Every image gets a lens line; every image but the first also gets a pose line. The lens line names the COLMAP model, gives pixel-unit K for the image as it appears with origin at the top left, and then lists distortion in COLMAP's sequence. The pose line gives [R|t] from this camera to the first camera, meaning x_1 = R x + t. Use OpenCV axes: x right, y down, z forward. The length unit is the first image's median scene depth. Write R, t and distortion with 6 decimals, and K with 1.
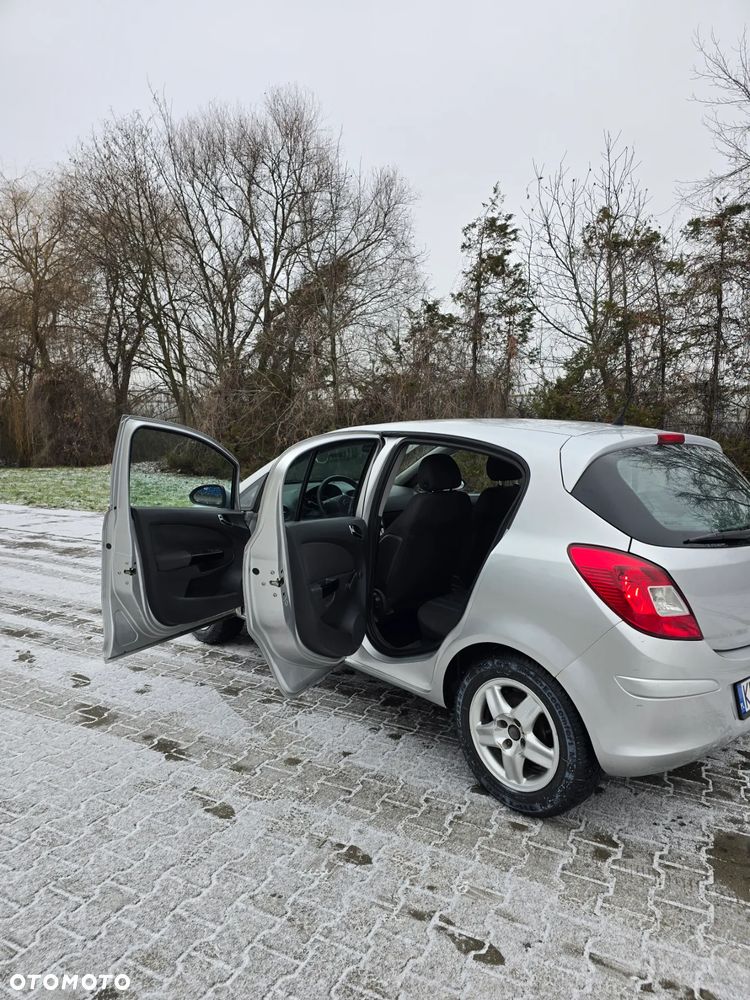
lens RADIAL K [[669.1, 0, 379.2], [0, 669.1, 496.3], [0, 0, 1]] dist [0.056078, -0.044448]
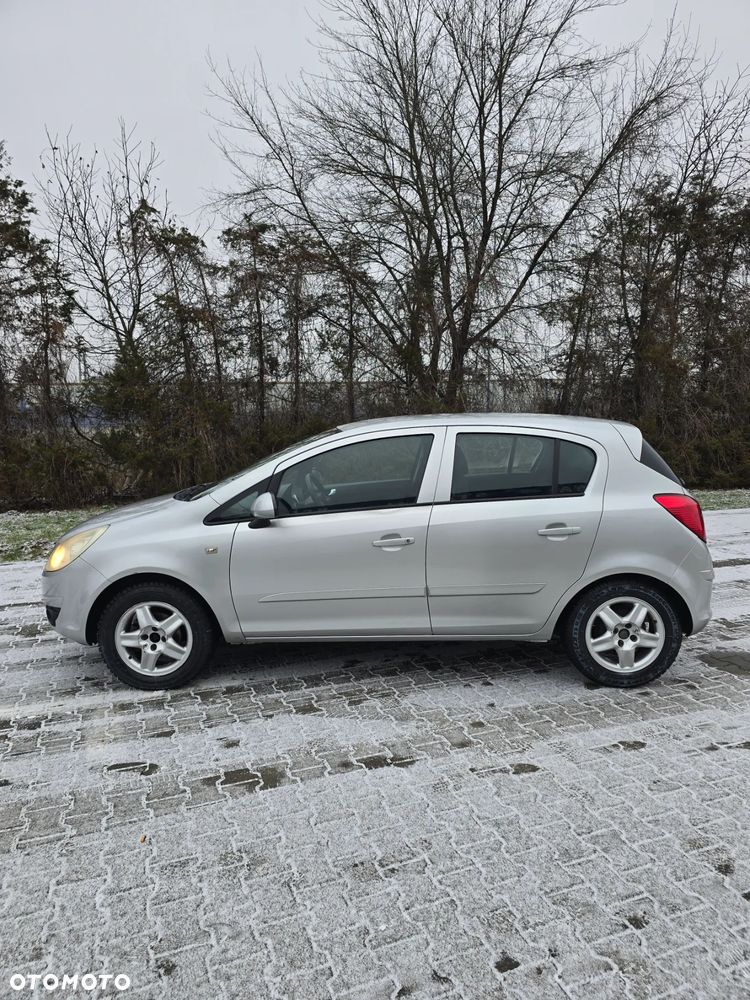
lens RADIAL K [[672.8, 0, 375.0], [0, 672.8, 500.0], [0, 0, 1]] dist [0.052027, -0.048877]
pose [[0.681097, -0.113364, 0.723364, -0.418042], [0.099802, 0.993095, 0.061665, -0.025388], [-0.725360, 0.030193, 0.687708, 0.141123]]
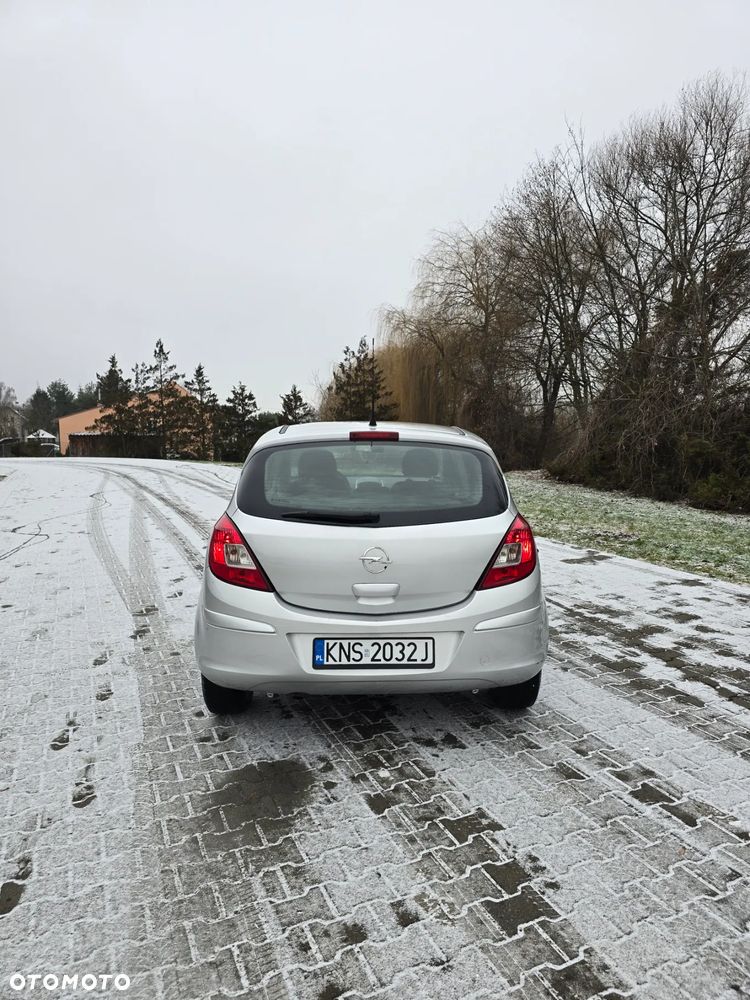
lens RADIAL K [[659.1, 0, 380.9], [0, 659.1, 492.2], [0, 0, 1]] dist [0.055479, -0.046043]
pose [[0.778734, 0.049354, -0.625410, 0.460391], [-0.064058, 0.997946, -0.001010, 0.005161], [0.624076, 0.040849, 0.780295, 0.054620]]
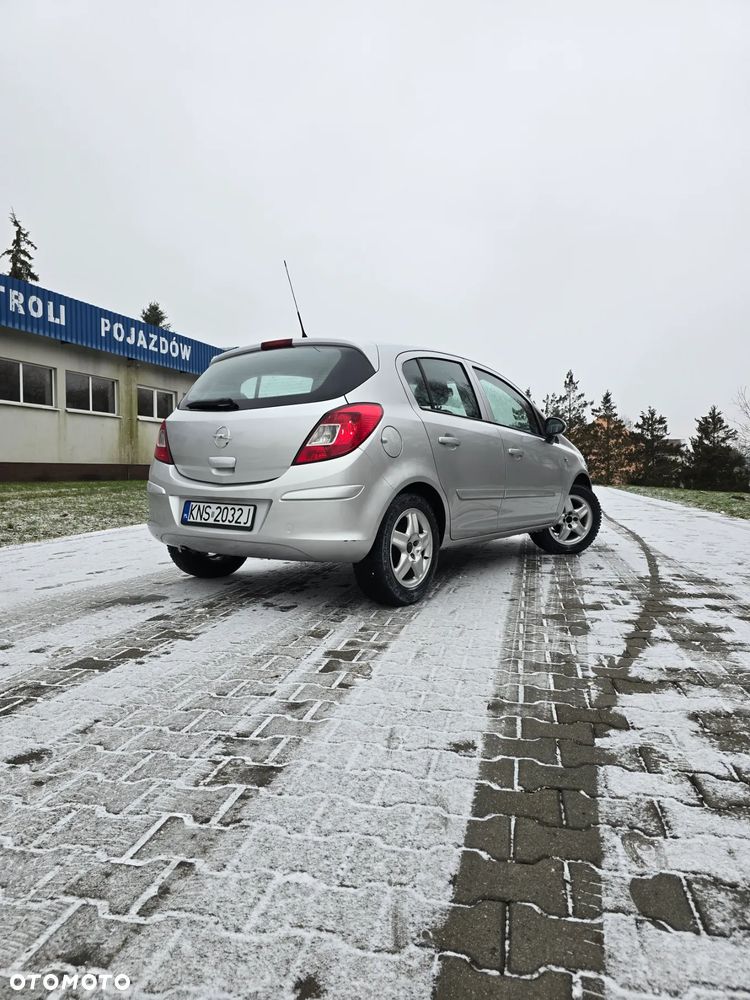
lens RADIAL K [[659.1, 0, 380.9], [0, 659.1, 492.2], [0, 0, 1]] dist [0.055479, -0.046043]
pose [[0.233526, 0.025811, -0.972008, 0.703503], [-0.109762, 0.993958, 0.000024, 0.073133], [0.966136, 0.106683, 0.234948, 0.370026]]
